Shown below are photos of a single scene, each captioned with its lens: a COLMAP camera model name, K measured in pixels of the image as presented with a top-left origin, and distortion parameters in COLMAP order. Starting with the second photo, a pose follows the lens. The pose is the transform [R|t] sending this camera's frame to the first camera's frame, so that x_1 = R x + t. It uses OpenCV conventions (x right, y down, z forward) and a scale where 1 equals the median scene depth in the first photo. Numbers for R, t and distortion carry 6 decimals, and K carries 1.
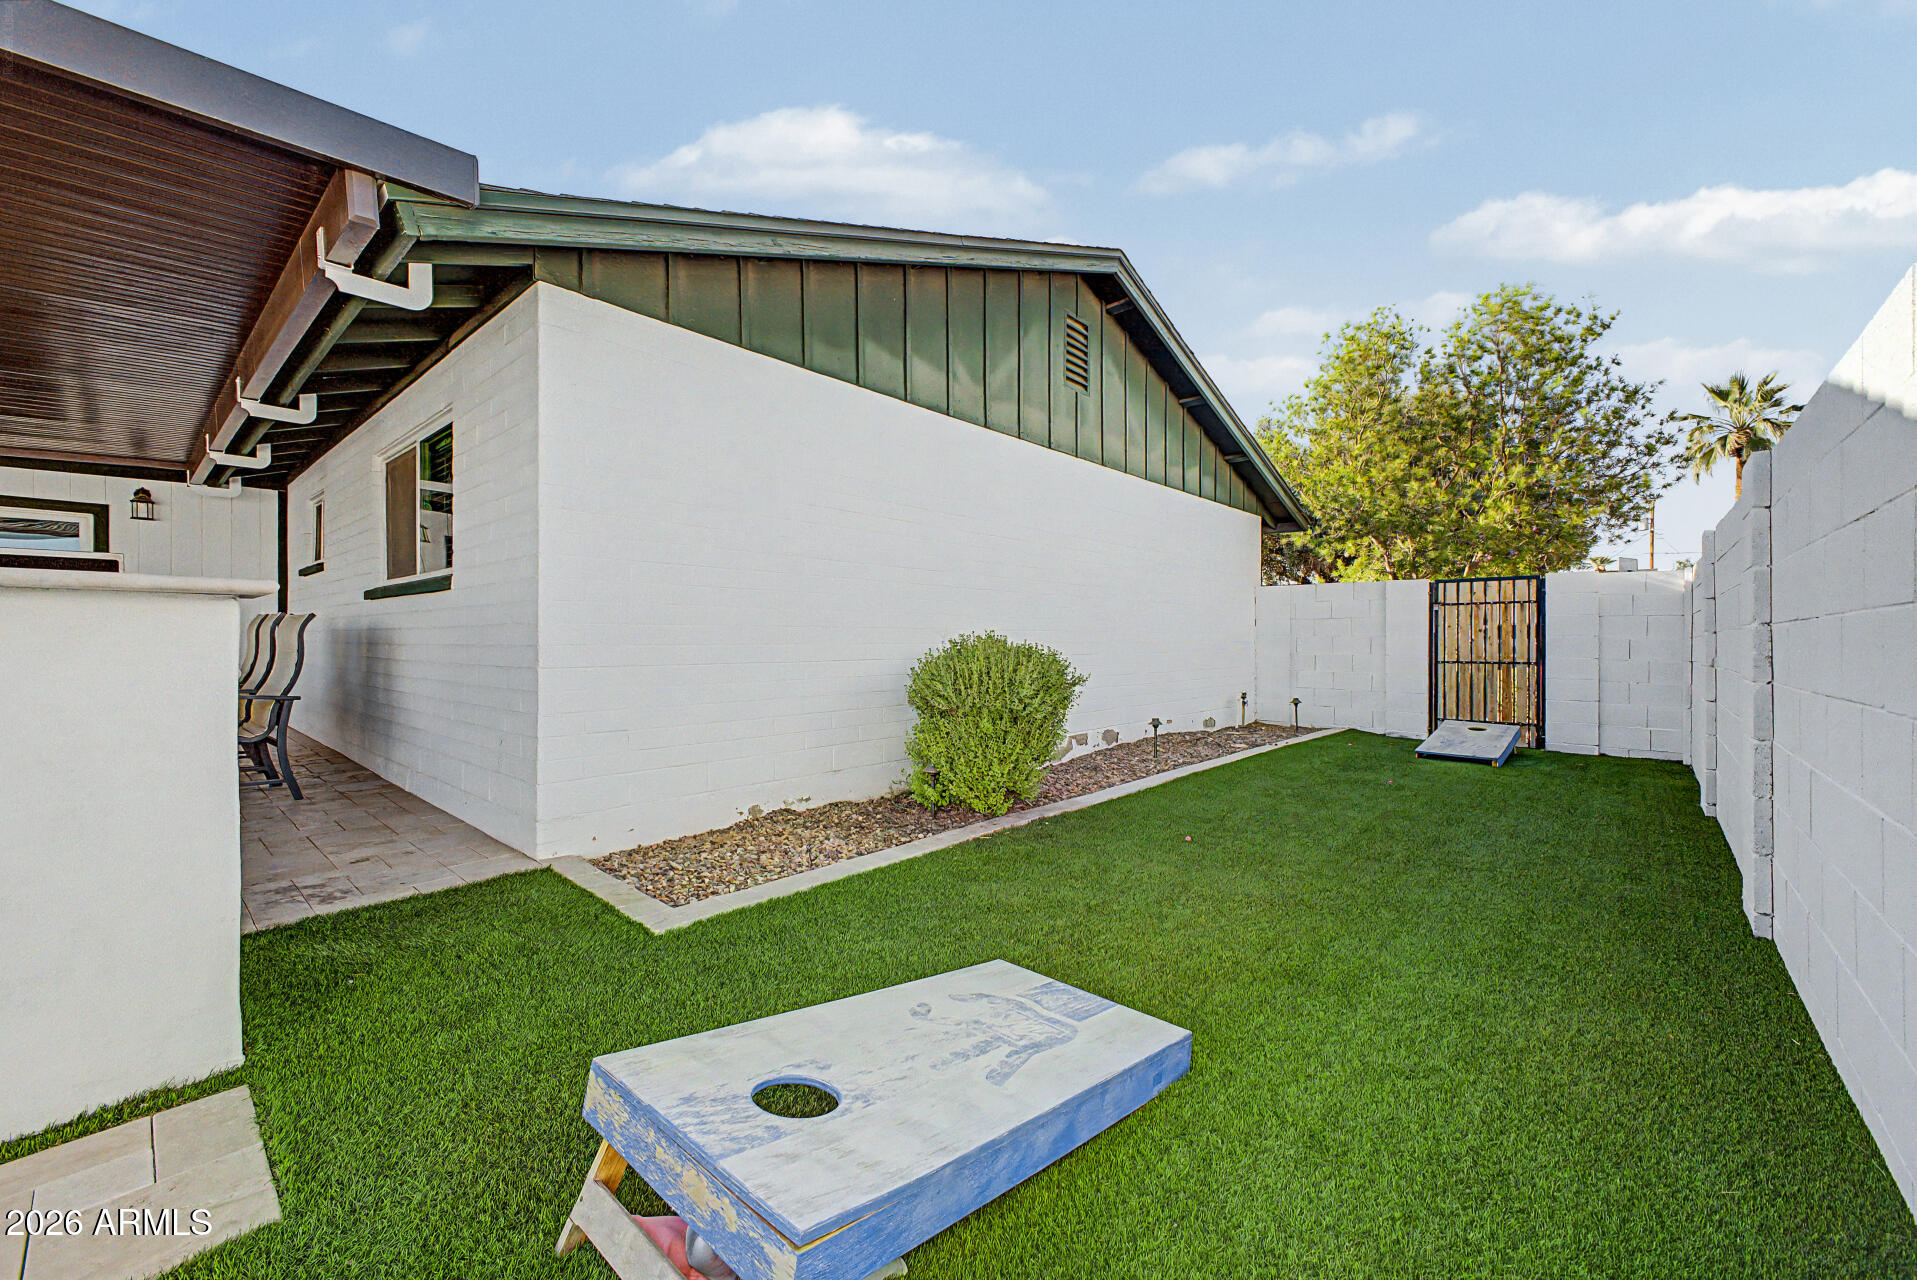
lens RADIAL K [[765.1, 0, 959.9], [0, 765.1, 638.1], [0, 0, 1]] dist [0.013245, -0.001419]
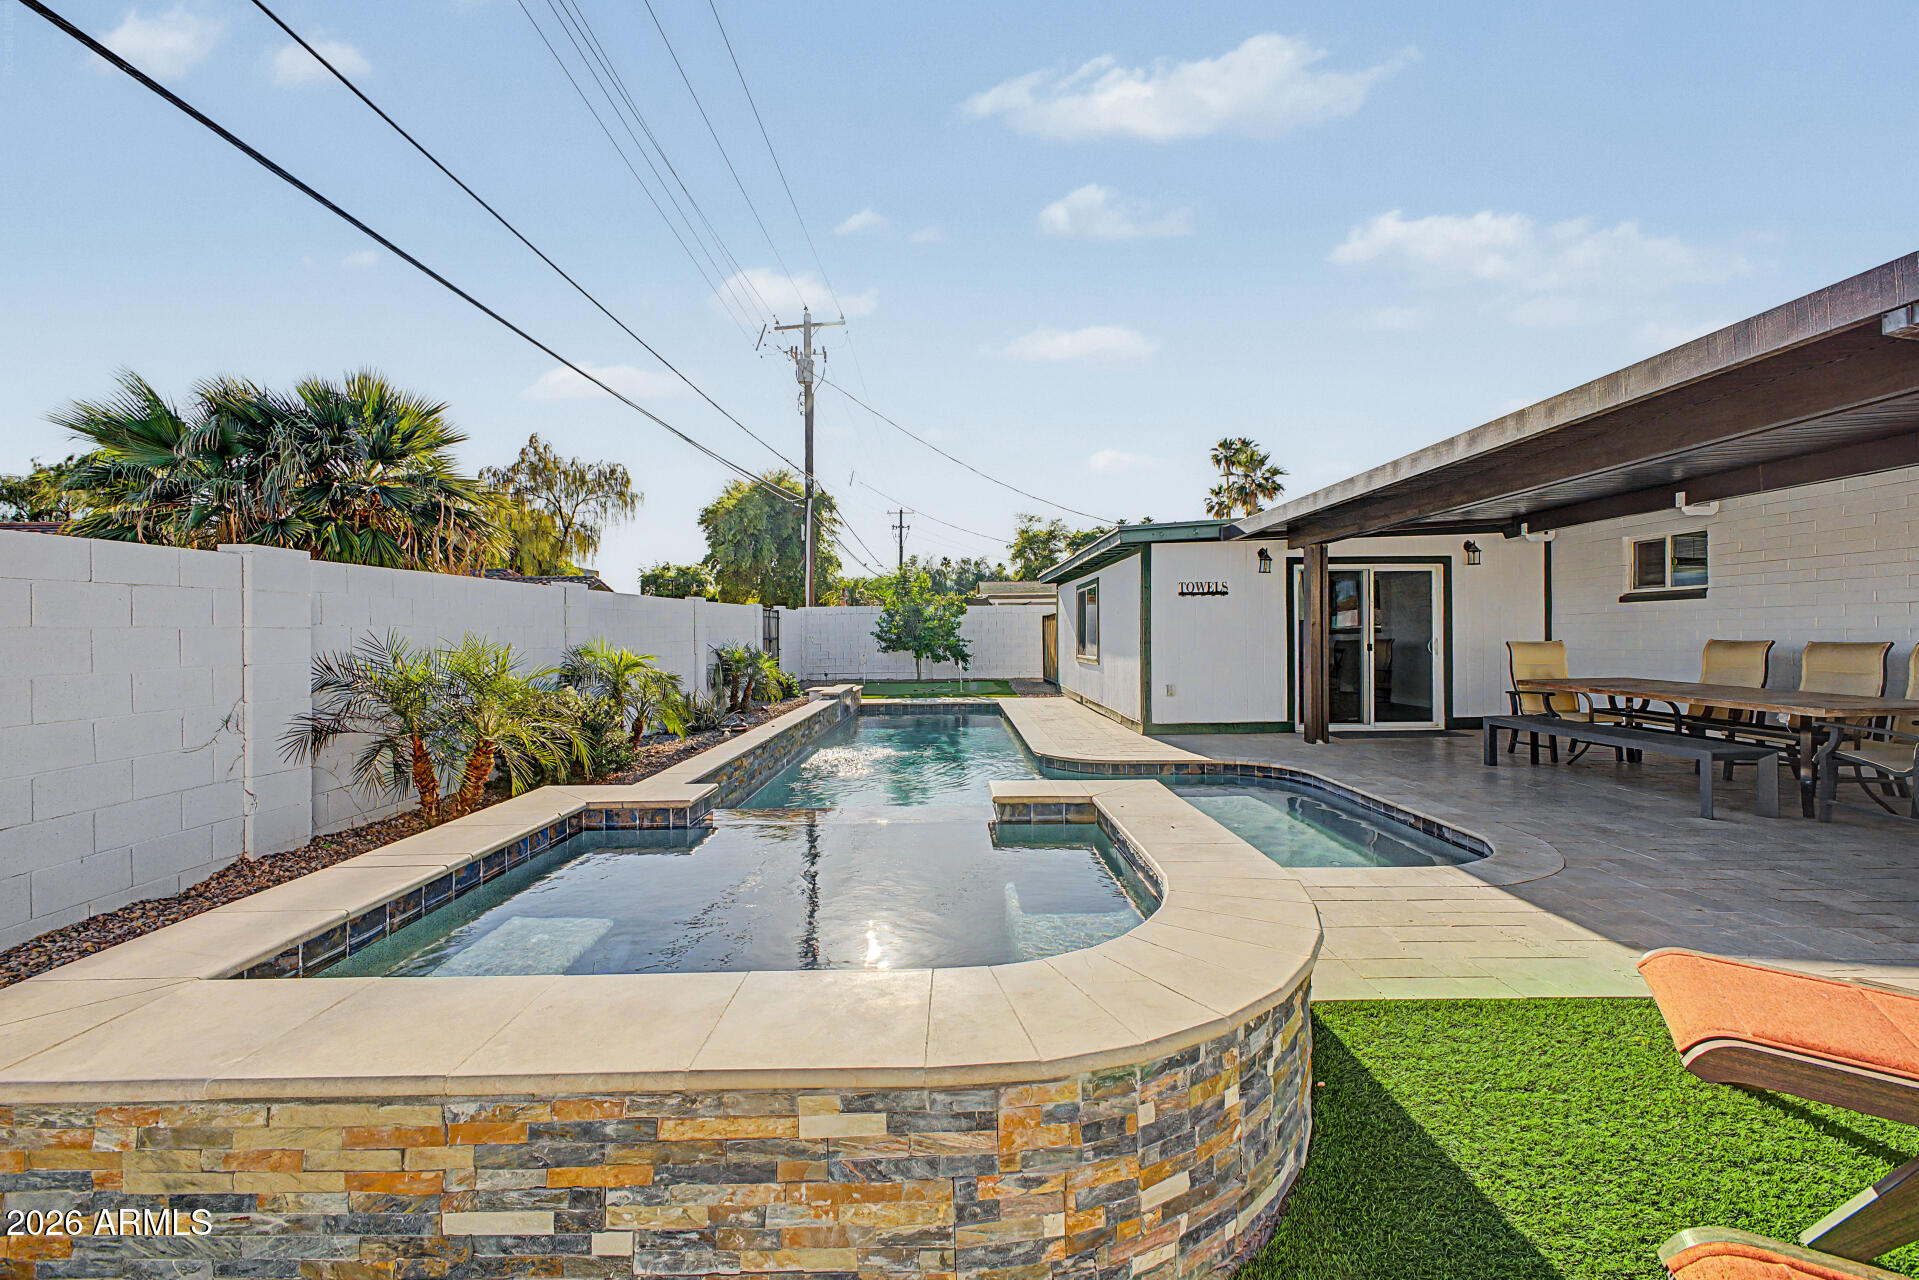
lens RADIAL K [[765.9, 0, 954.0], [0, 765.9, 637.3], [0, 0, 1]] dist [0.013245, -0.001419]
pose [[0.665791, -0.009818, -0.746074, -0.538504], [0.008034, 0.999950, -0.005989, -0.023271], [0.746095, -0.002006, 0.665837, -0.425125]]
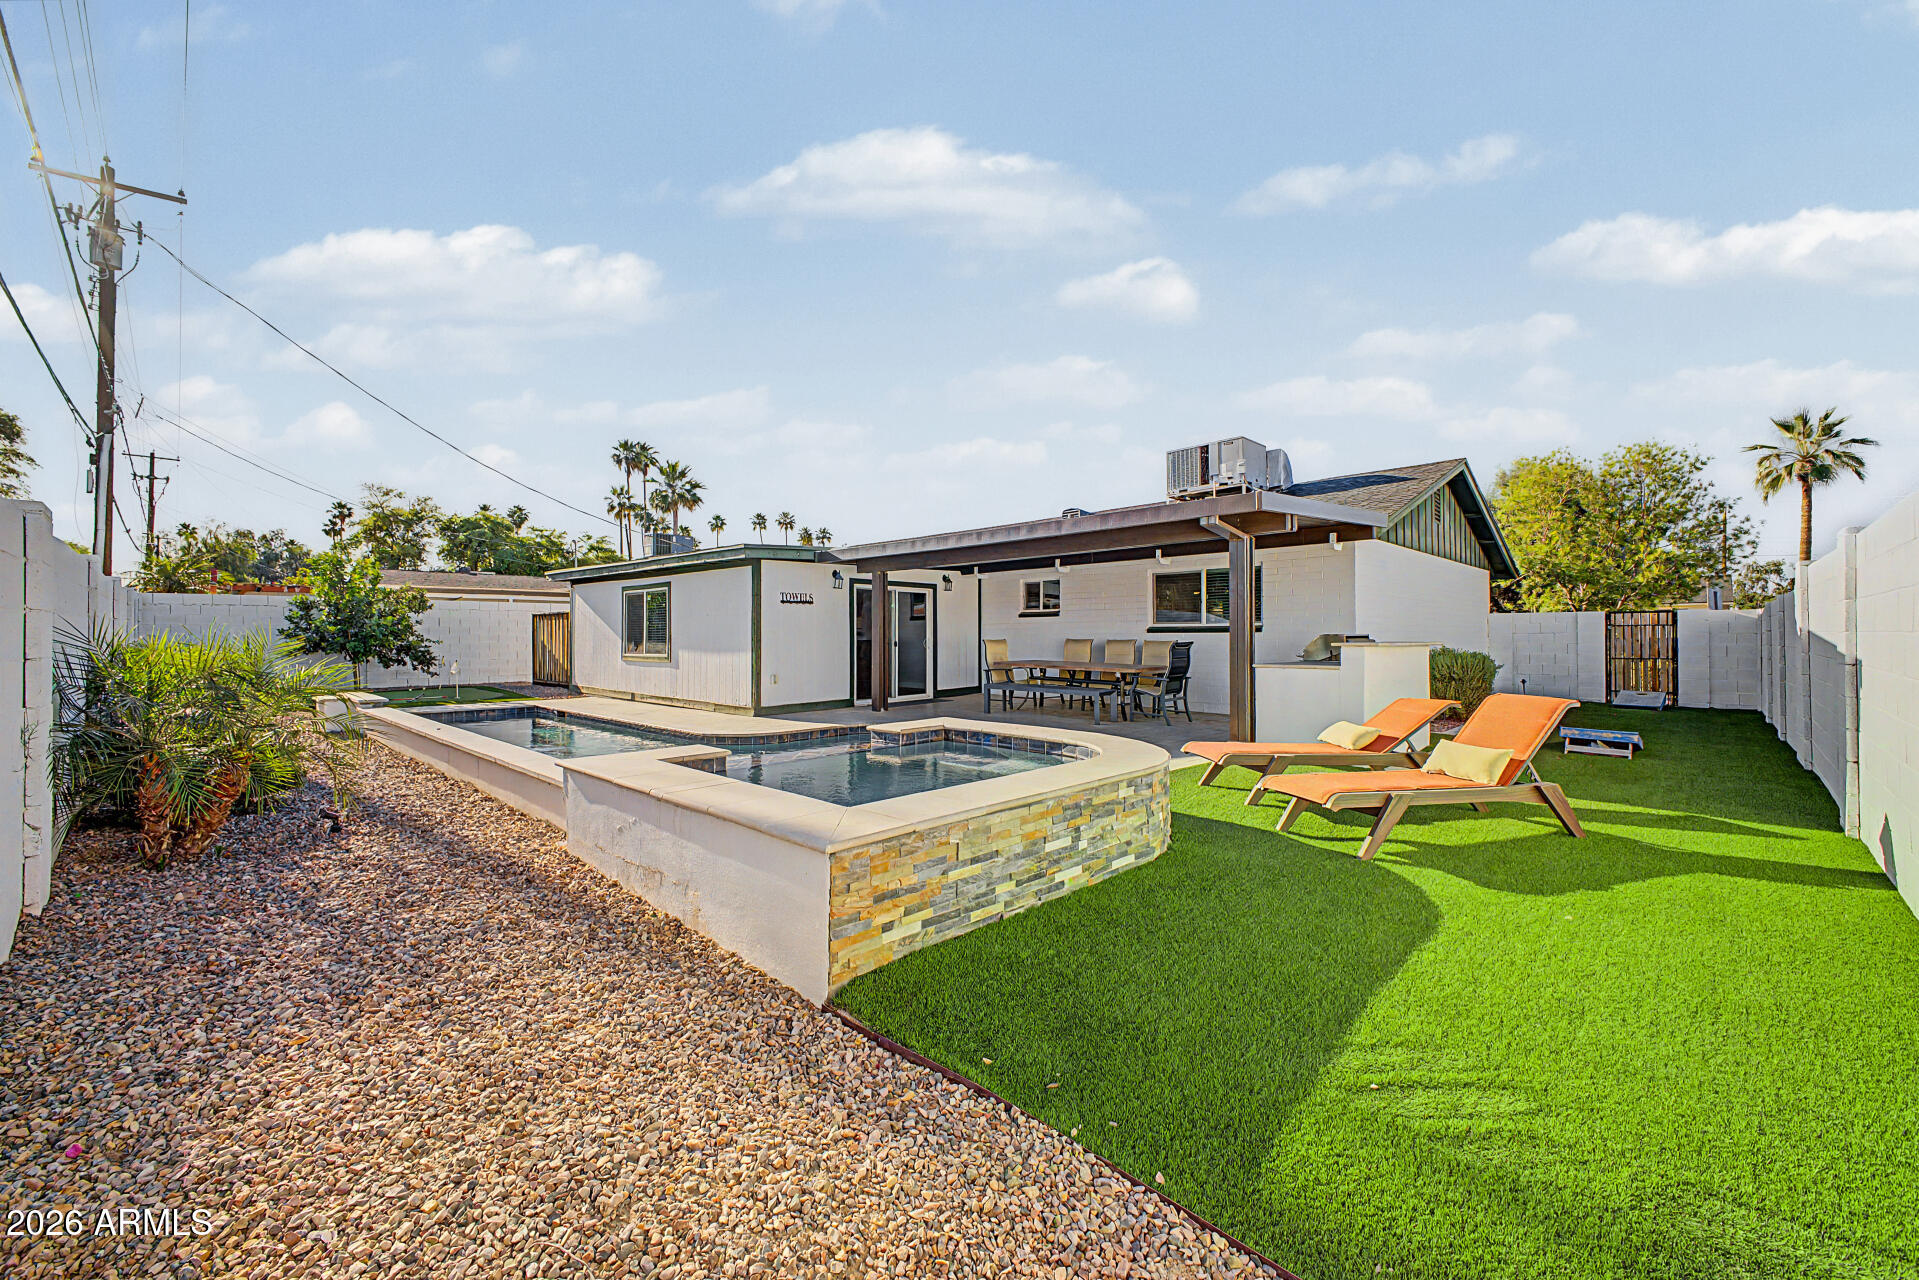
lens RADIAL K [[765.9, 0, 967.2], [0, 765.9, 622.4], [0, 0, 1]] dist [0.013245, -0.001419]
pose [[0.998996, -0.007490, -0.044160, -0.740529], [0.006475, 0.999713, -0.023080, -0.018471], [0.044320, 0.022771, 0.998758, -0.799023]]
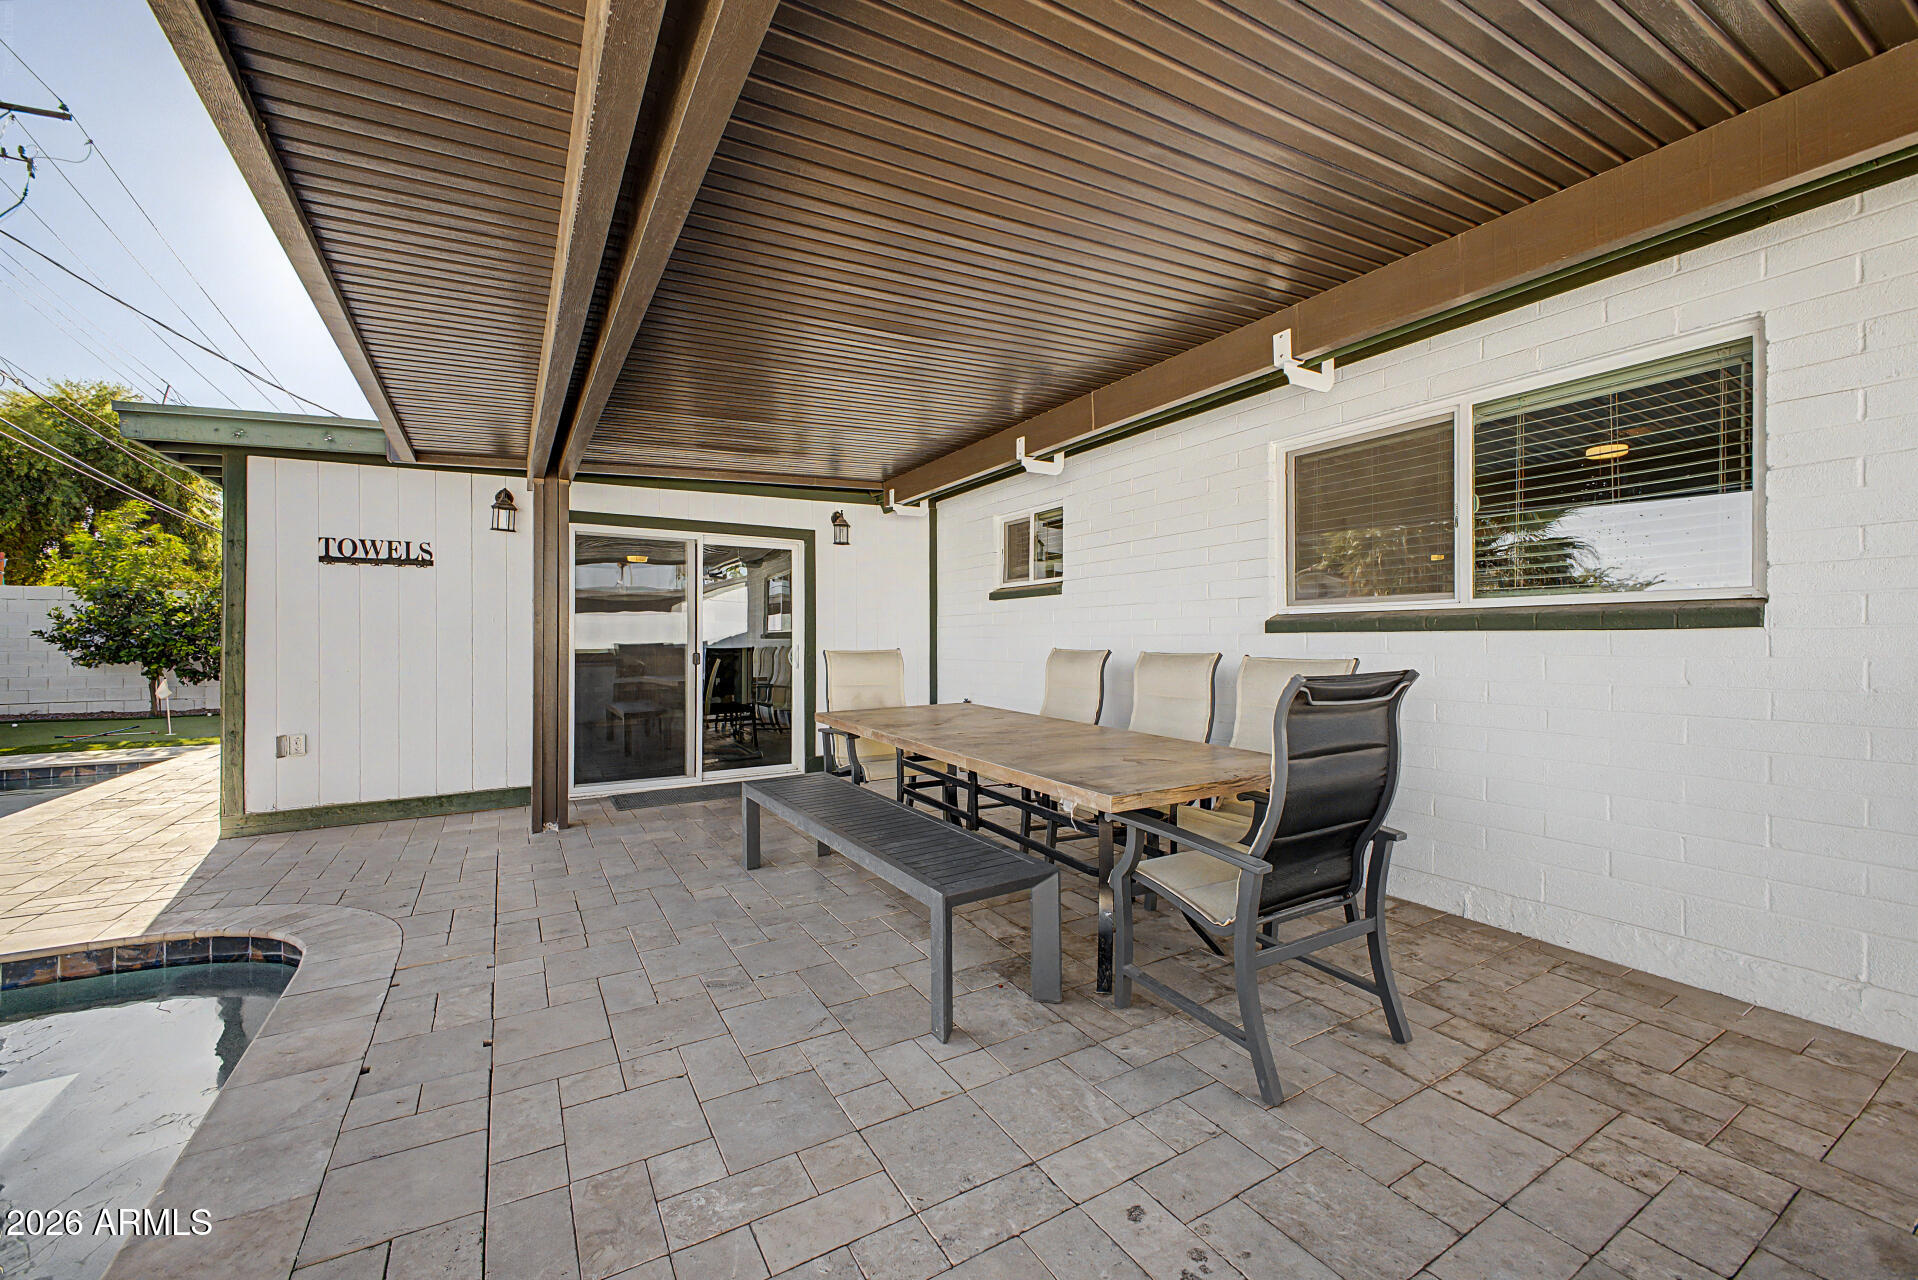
lens RADIAL K [[765.5, 0, 960.2], [0, 765.5, 637.6], [0, 0, 1]] dist [0.013245, -0.001419]
pose [[0.954529, -0.007404, -0.298027, -0.511846], [0.004558, 0.999937, -0.010242, -0.022127], [0.298084, 0.008418, 0.954502, 0.118069]]
